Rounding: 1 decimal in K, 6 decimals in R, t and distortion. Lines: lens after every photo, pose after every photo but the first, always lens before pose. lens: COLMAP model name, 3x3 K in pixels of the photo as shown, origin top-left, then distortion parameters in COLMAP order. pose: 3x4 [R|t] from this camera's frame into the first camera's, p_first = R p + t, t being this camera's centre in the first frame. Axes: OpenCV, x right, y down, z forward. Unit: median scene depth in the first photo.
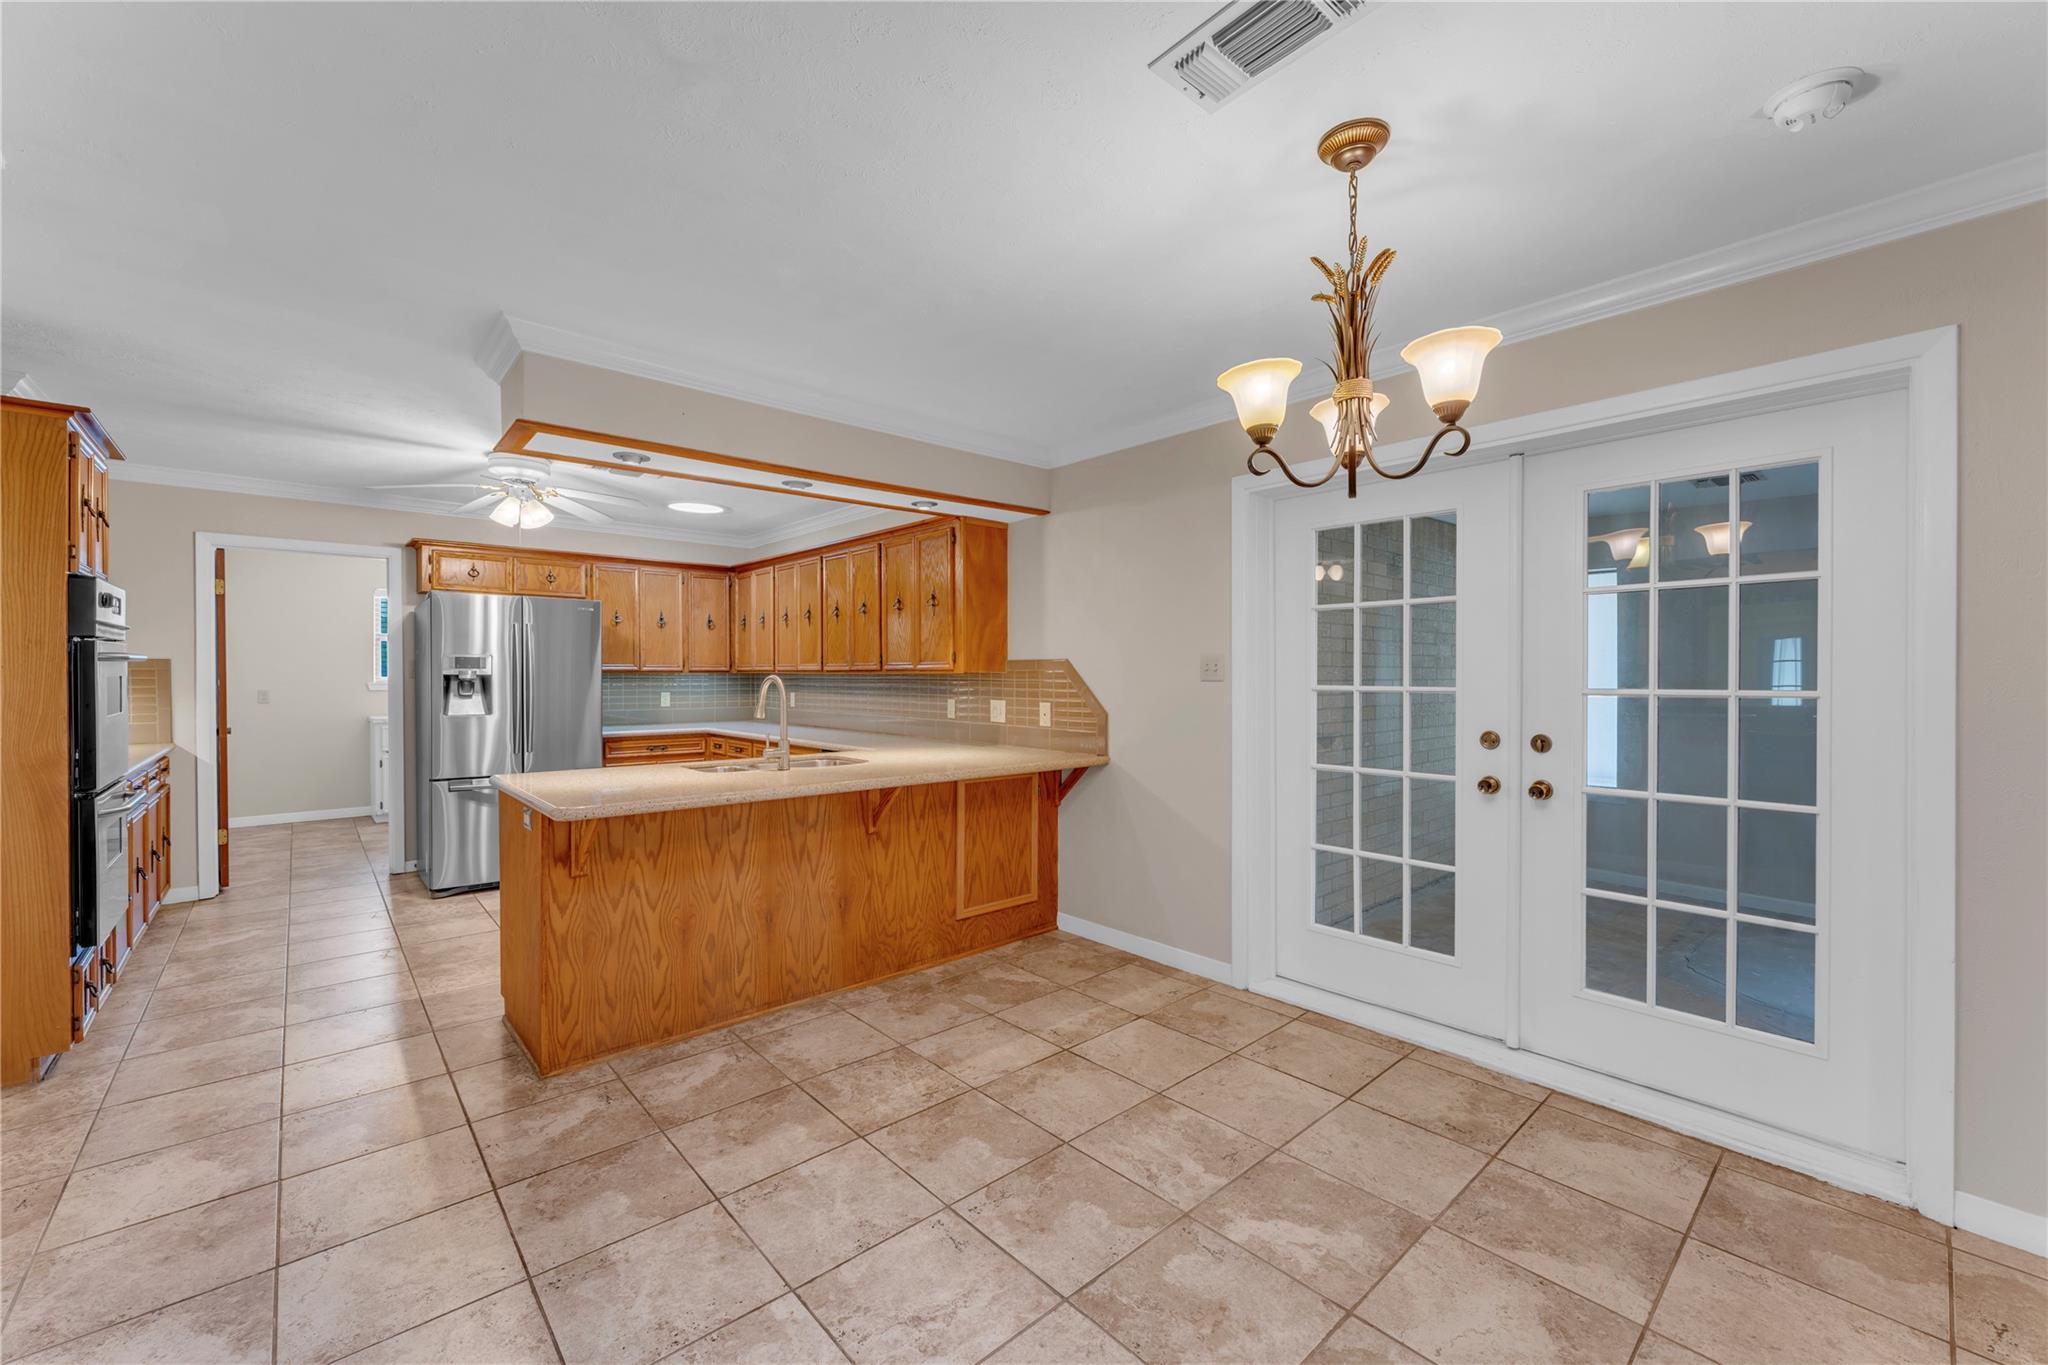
lens RADIAL K [[812.2, 0, 1019.5], [0, 812.2, 684.9], [0, 0, 1]] dist [0.000146, -0.000910]
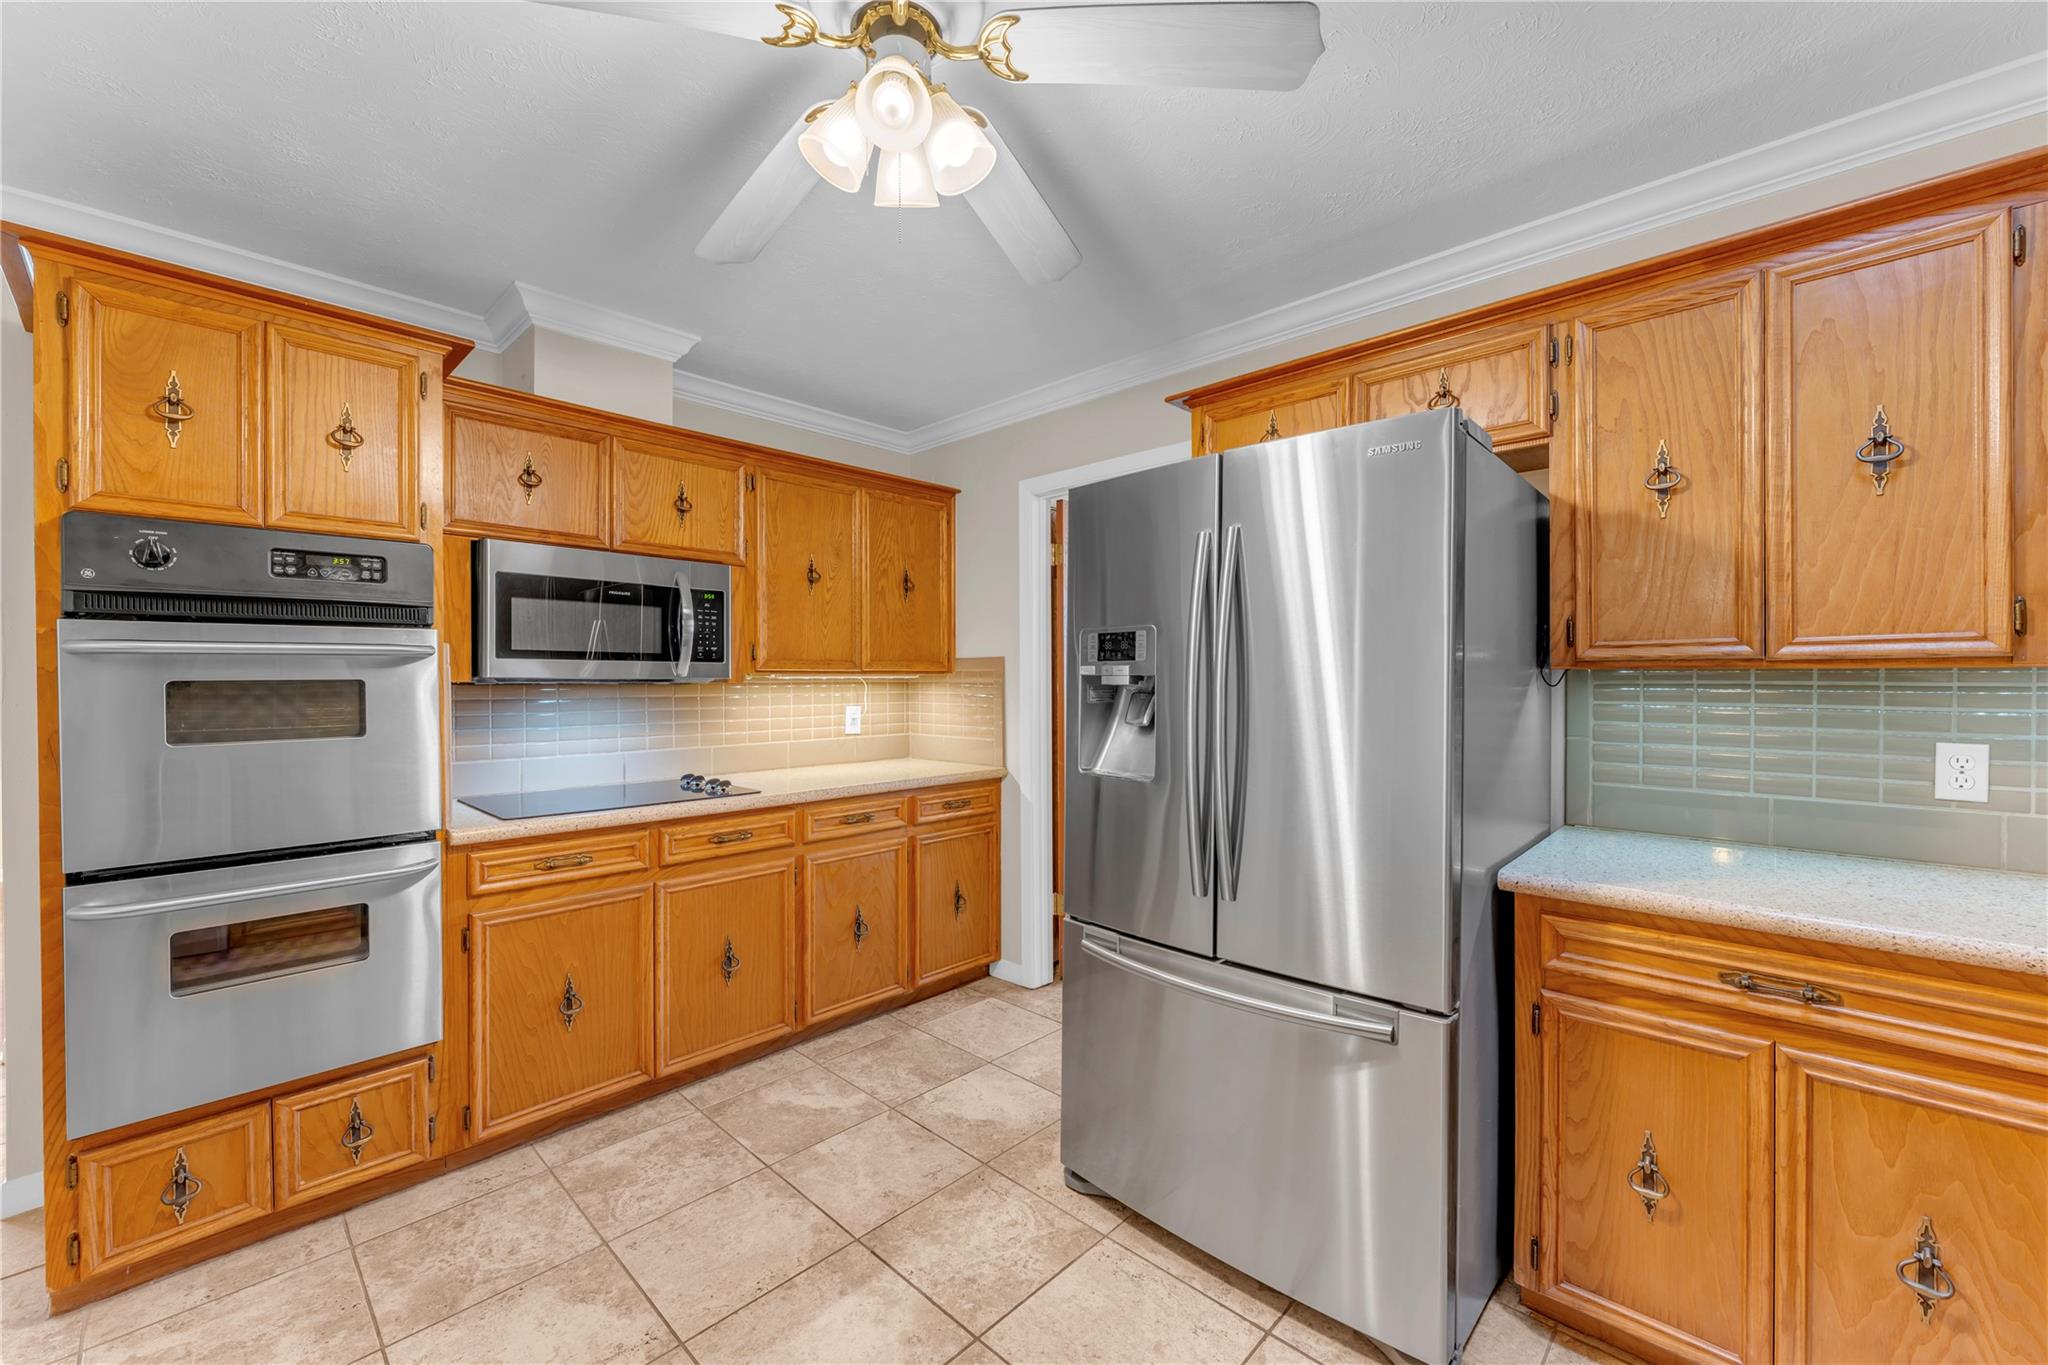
lens RADIAL K [[812.2, 0, 1024.5], [0, 812.2, 689.4], [0, 0, 1]] dist [0.000146, -0.000910]
pose [[0.076012, 0.017150, -0.996959, -0.450868], [-0.005404, 0.999844, 0.016788, -0.021851], [0.997092, 0.004111, 0.076092, 1.500803]]
